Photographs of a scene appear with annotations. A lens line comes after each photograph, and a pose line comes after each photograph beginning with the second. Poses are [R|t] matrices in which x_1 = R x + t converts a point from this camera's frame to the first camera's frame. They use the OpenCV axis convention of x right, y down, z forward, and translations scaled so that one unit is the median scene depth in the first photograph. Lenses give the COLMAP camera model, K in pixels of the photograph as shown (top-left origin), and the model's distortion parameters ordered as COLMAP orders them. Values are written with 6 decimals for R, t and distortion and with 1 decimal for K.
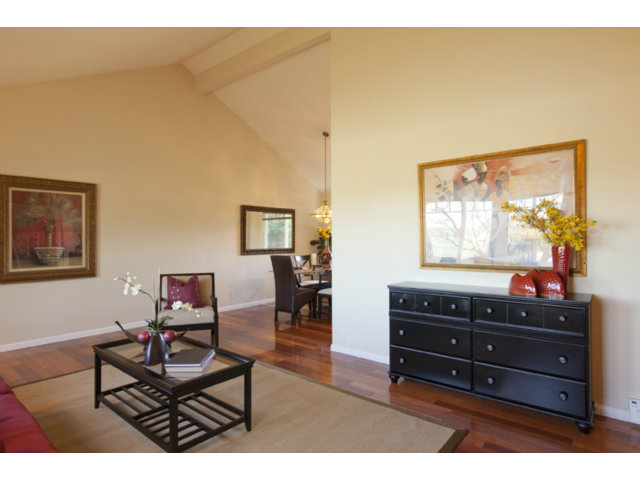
lens RADIAL K [[361.8, 0, 317.9], [0, 361.8, 238.6], [0, 0, 1]] dist [0.000208, -0.003001]
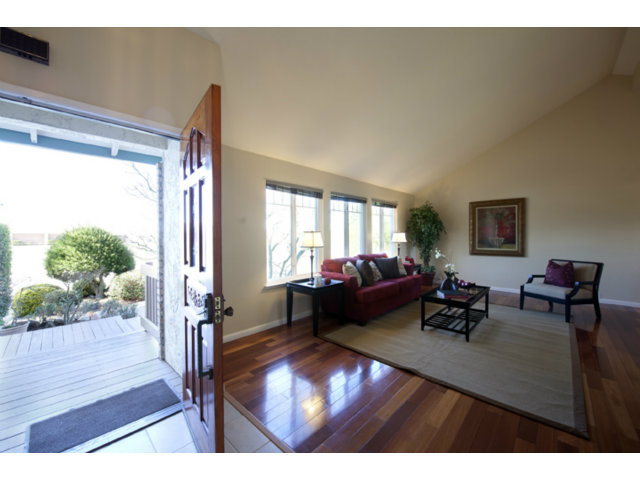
lens RADIAL K [[256.4, 0, 317.8], [0, 256.4, 238.5], [0, 0, 1]] dist [-0.015025, -0.001828]
pose [[-0.061874, 0.018908, -0.997905, 0.622855], [0.004741, 0.999815, 0.018651, 0.000217], [0.998073, -0.003577, -0.061952, 0.199001]]
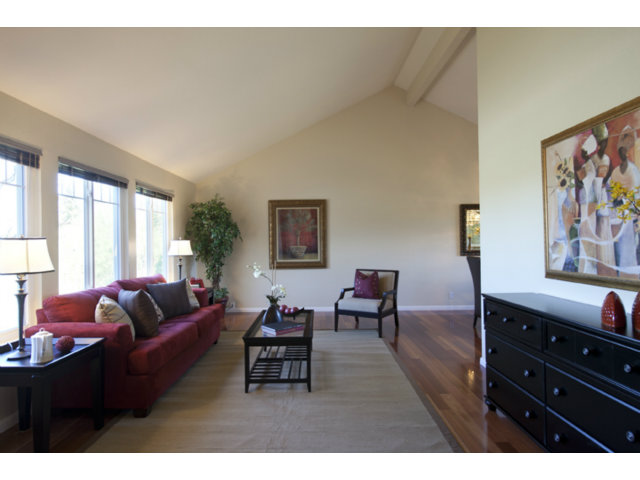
lens RADIAL K [[361.8, 0, 317.5], [0, 361.8, 239.8], [0, 0, 1]] dist [0.000208, -0.003001]
pose [[0.645967, -0.005779, -0.763343, 0.458174], [0.008382, 0.999965, -0.000477, -0.000629], [0.763319, -0.006091, 0.645993, 0.116634]]
